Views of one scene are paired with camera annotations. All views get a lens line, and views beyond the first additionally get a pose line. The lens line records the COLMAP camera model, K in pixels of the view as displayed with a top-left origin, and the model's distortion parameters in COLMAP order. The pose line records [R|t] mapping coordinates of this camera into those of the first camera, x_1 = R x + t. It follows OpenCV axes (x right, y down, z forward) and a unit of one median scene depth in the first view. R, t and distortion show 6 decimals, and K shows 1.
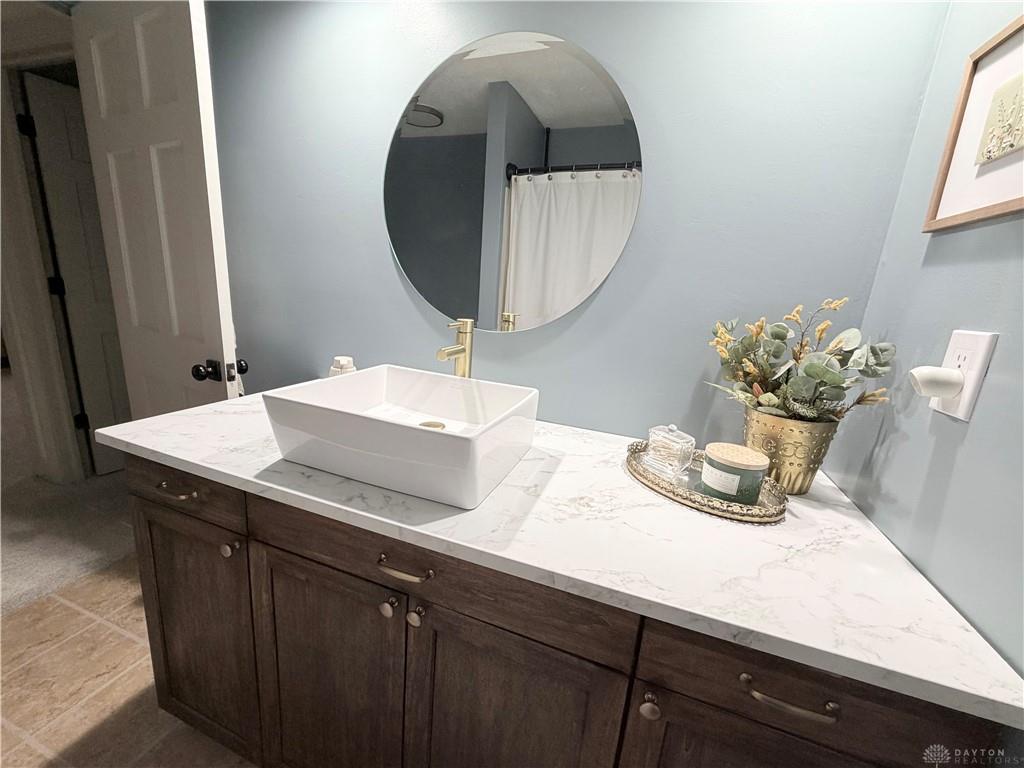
lens RADIAL K [[407.8, 0, 509.3], [0, 407.8, 384.1], [0, 0, 1]] dist [-0.002034, 0.000237]
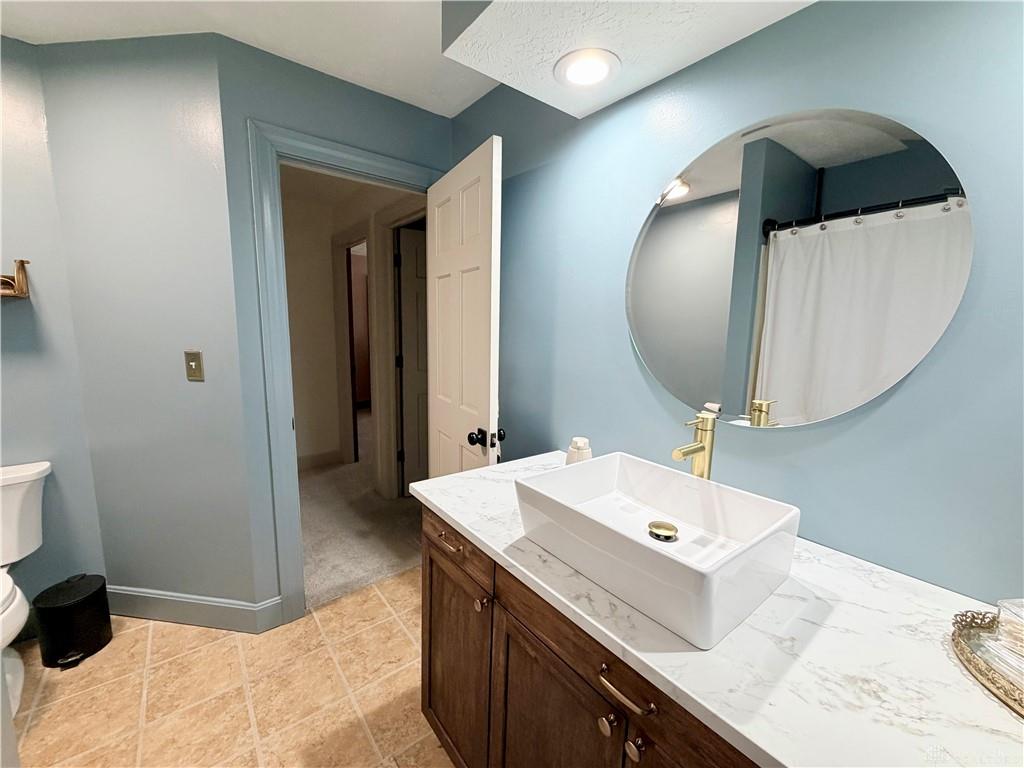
lens RADIAL K [[407.8, 0, 509.3], [0, 407.8, 384.1], [0, 0, 1]] dist [-0.002034, 0.000237]
pose [[0.847859, 0.021141, -0.529800, 0.004447], [-0.085329, 0.991621, -0.096987, -0.107140], [0.523310, 0.127439, 0.842559, -0.038081]]
